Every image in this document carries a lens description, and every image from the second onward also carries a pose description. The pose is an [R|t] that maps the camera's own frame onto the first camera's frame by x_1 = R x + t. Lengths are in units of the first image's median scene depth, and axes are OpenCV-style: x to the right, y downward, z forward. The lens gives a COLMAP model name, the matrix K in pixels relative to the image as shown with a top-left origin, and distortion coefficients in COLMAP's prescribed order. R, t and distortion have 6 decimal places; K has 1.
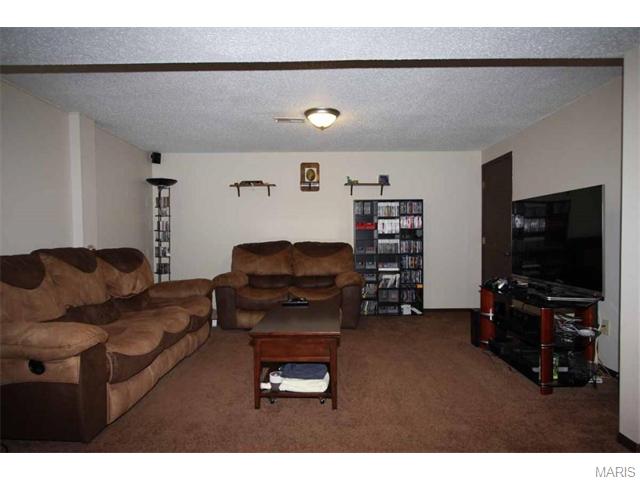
lens RADIAL K [[389.9, 0, 319.0], [0, 389.9, 244.5], [0, 0, 1]] dist [-0.021283, 0.000465]
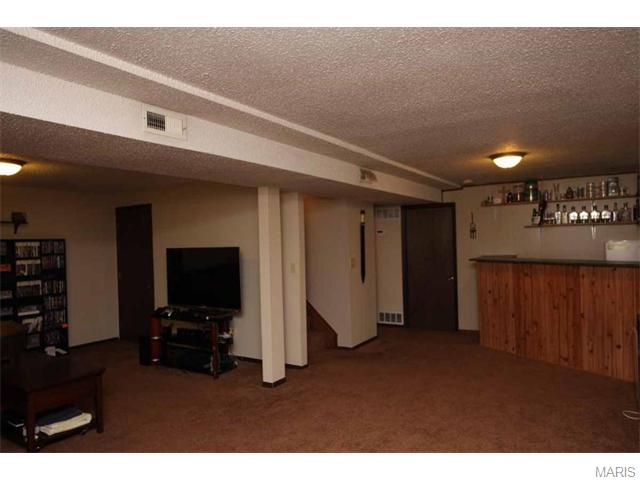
lens RADIAL K [[454.1, 0, 320.0], [0, 454.1, 240.0], [0, 0, 1]] dist [-0.000623, 0.001114]
pose [[0.519004, -0.004475, 0.854760, -0.396103], [0.039309, 0.999053, -0.018638, -0.065135], [-0.853868, 0.043273, 0.518688, -0.177760]]
